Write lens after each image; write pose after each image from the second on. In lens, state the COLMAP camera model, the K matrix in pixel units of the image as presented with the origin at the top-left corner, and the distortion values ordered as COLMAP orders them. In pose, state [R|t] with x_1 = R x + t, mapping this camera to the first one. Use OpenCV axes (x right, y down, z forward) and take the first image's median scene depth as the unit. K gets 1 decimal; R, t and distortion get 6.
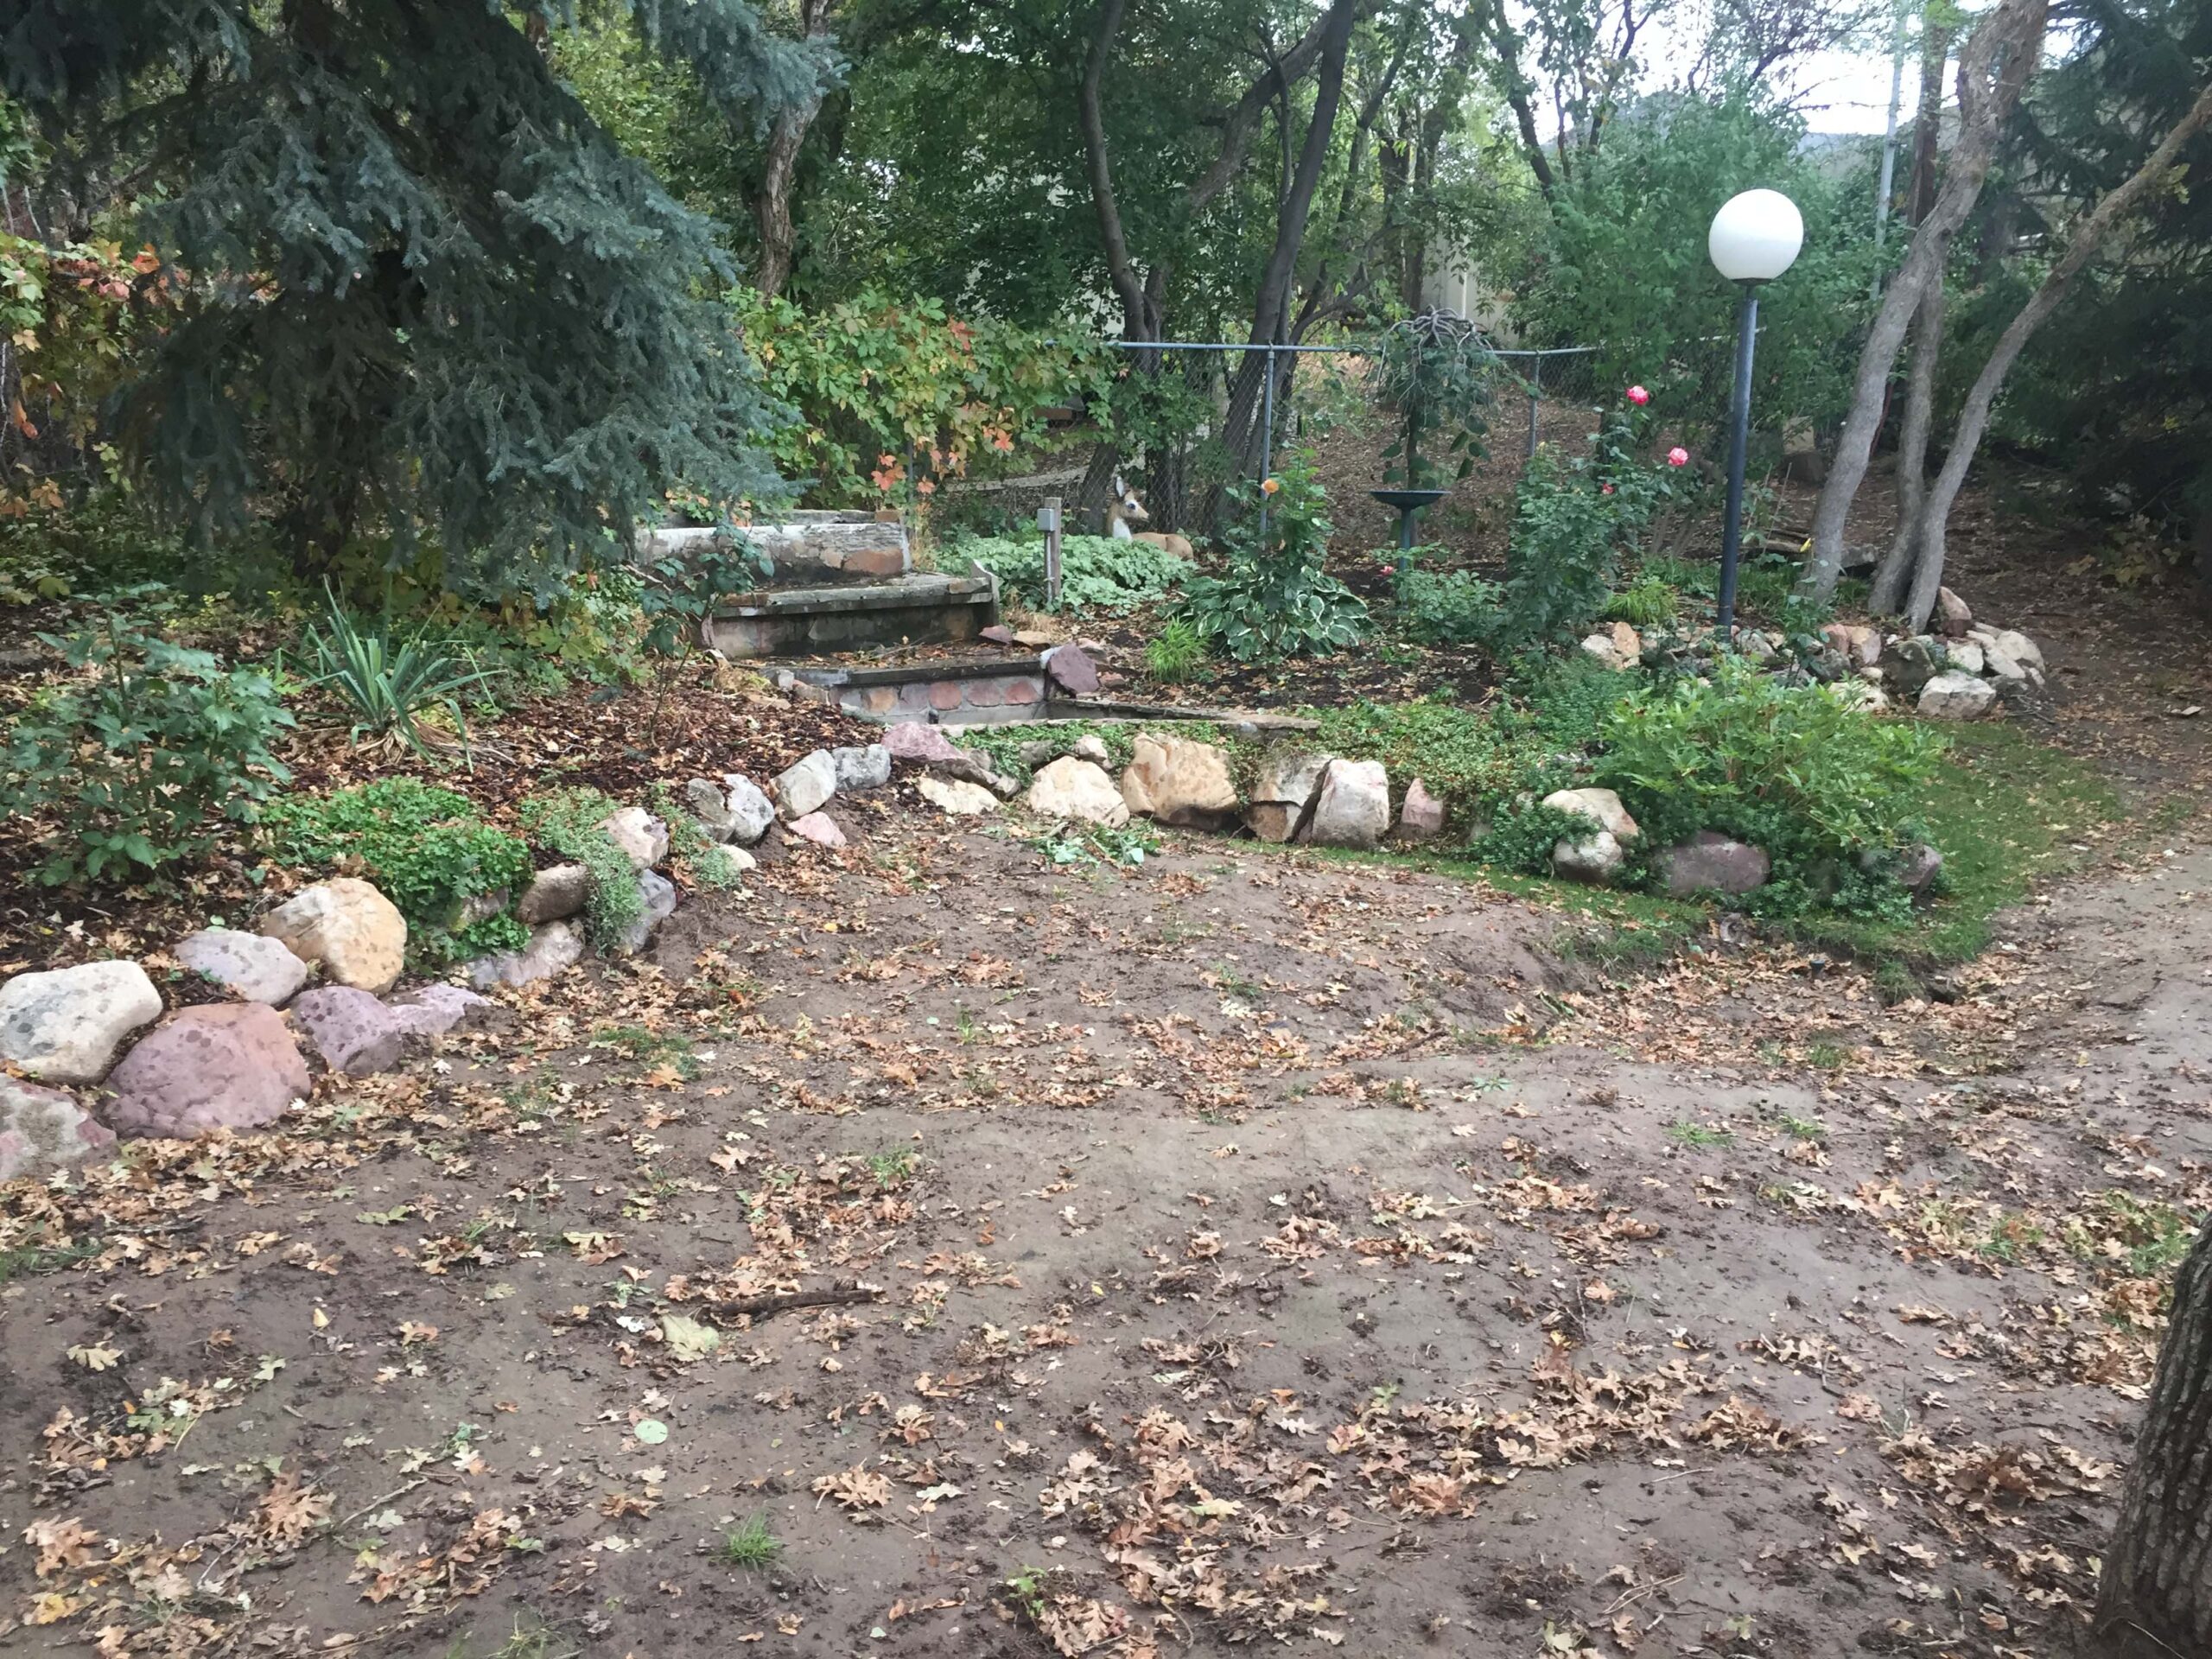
lens RADIAL K [[1863.2, 0, 1110.6], [0, 1863.2, 870.1], [0, 0, 1]] dist [0.087116, -0.128934]
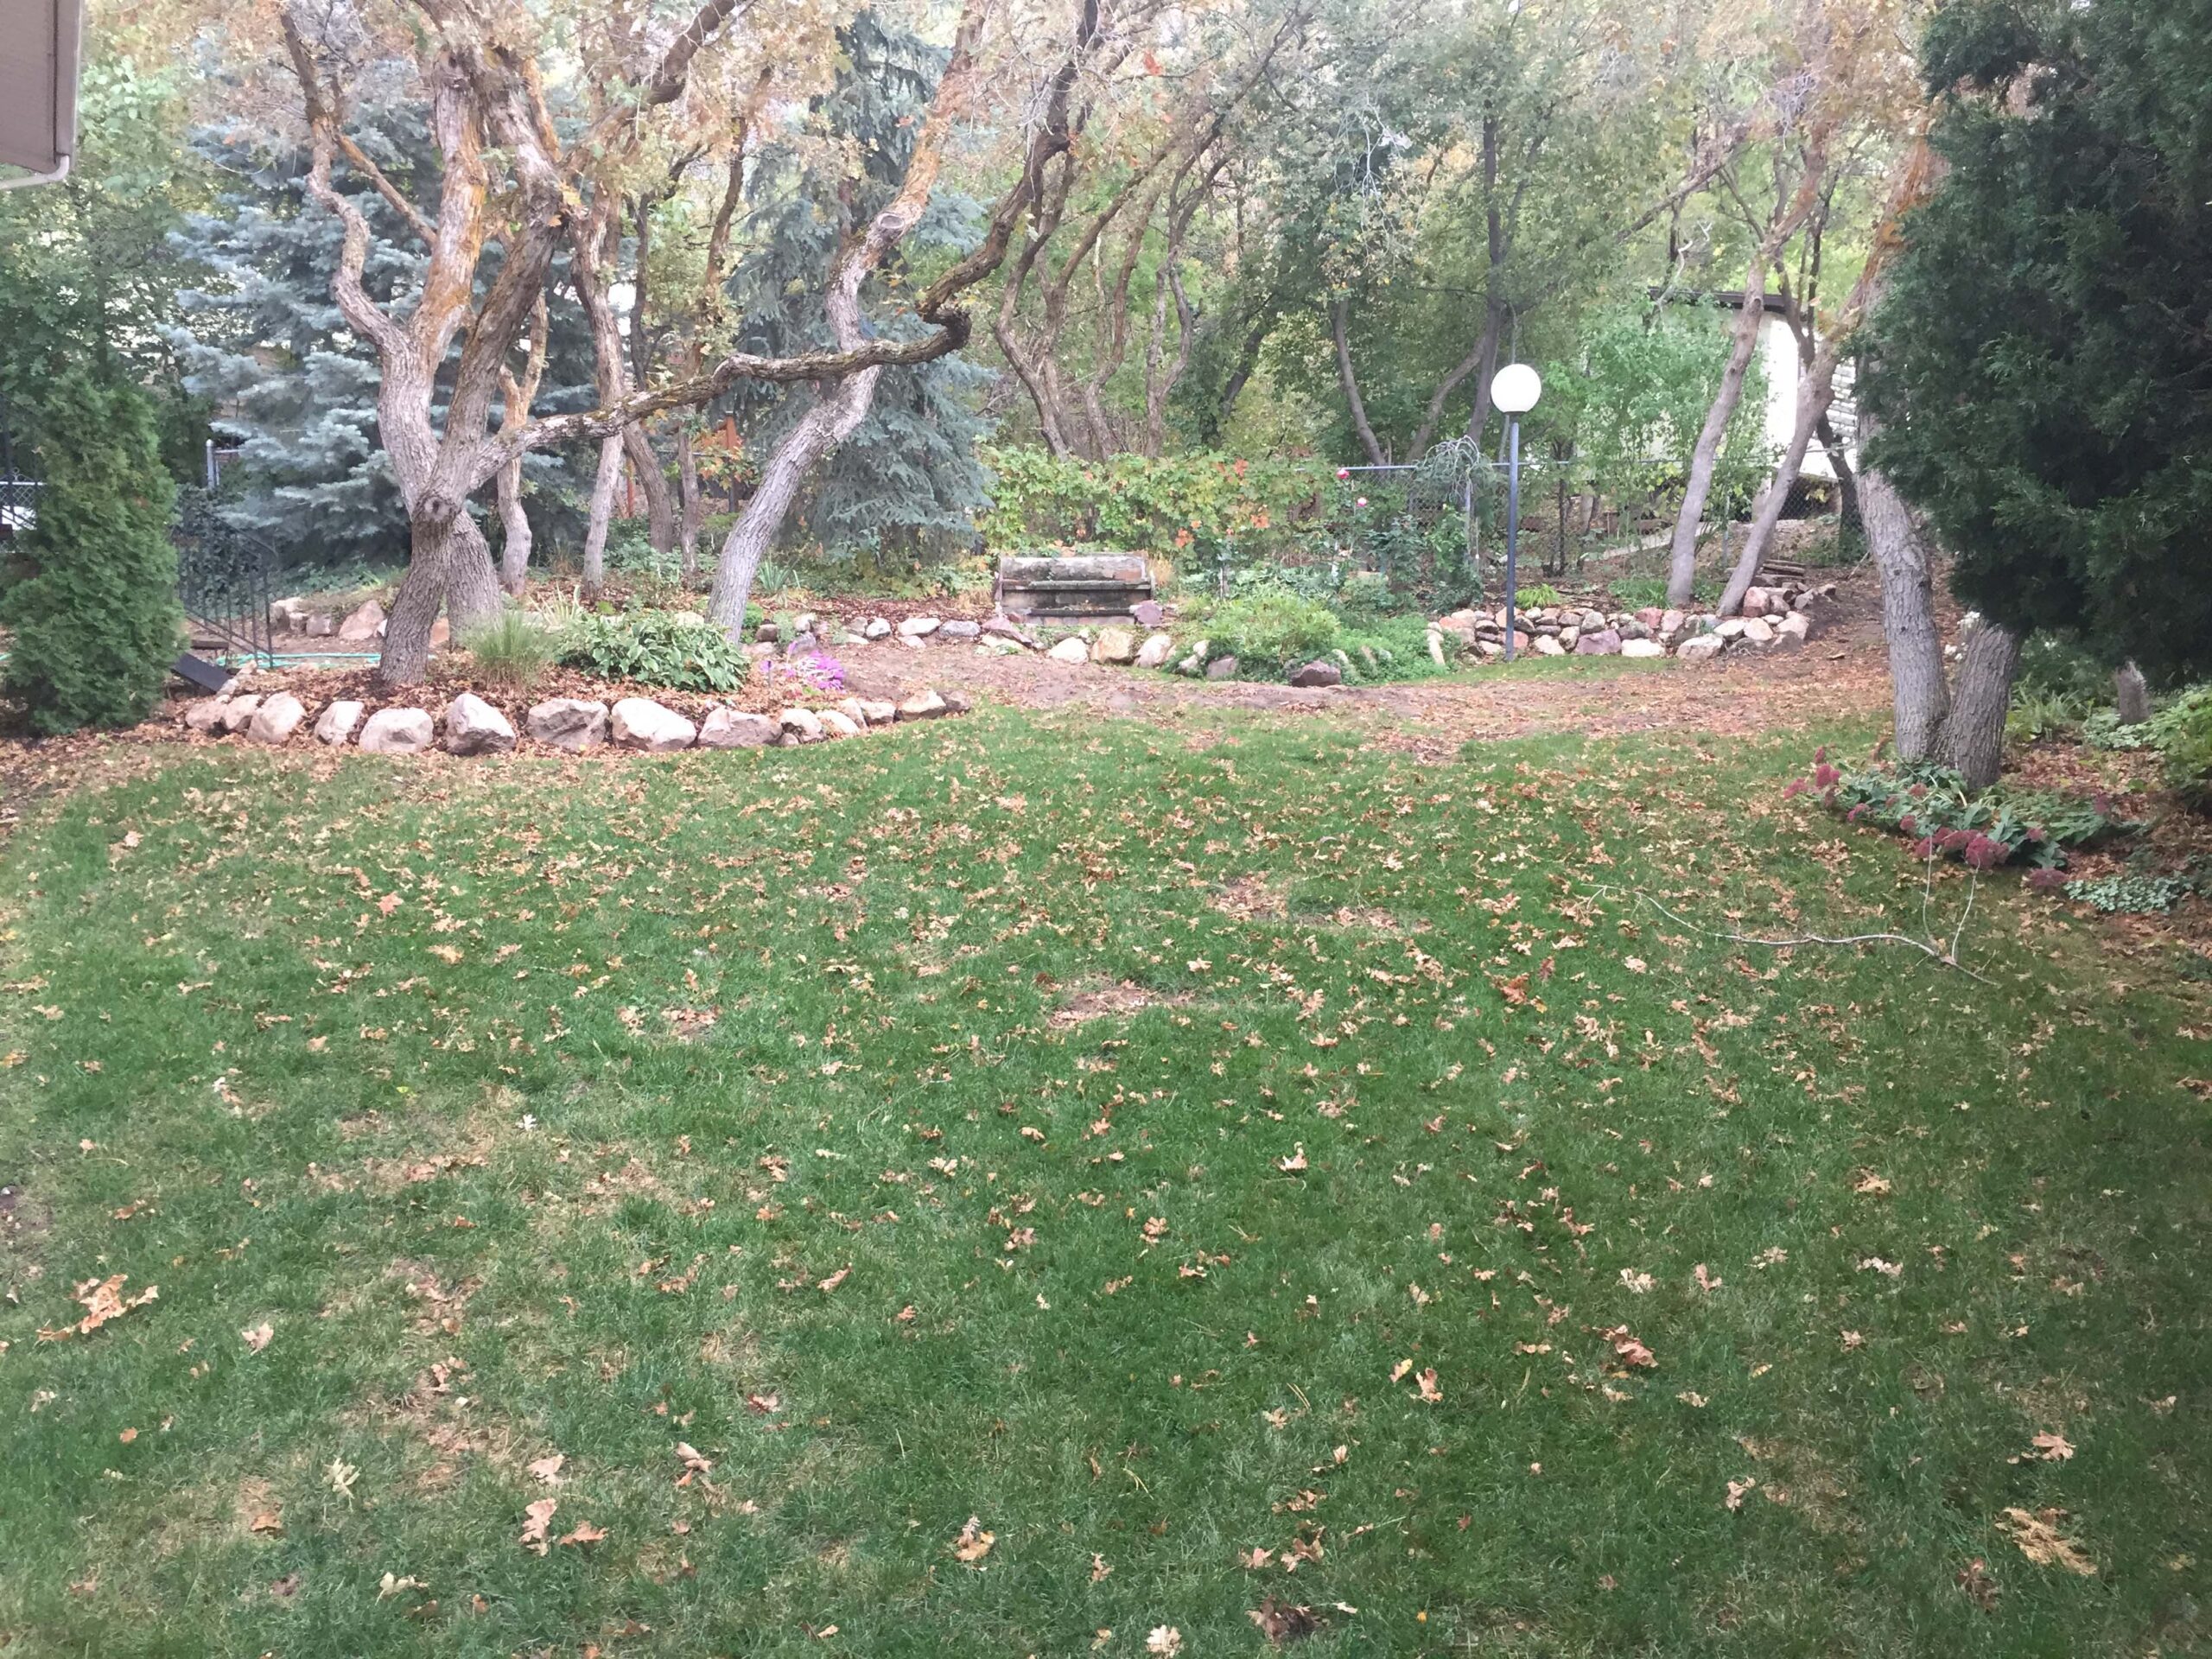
lens RADIAL K [[1841.3, 0, 1106.0], [0, 1841.3, 829.5], [0, 0, 1]] dist [0.034558, -0.004642]
pose [[0.782363, 0.059336, -0.619990, 1.454586], [-0.129018, 0.989299, -0.068127, 0.329810], [0.609314, 0.133290, 0.781646, -0.747920]]
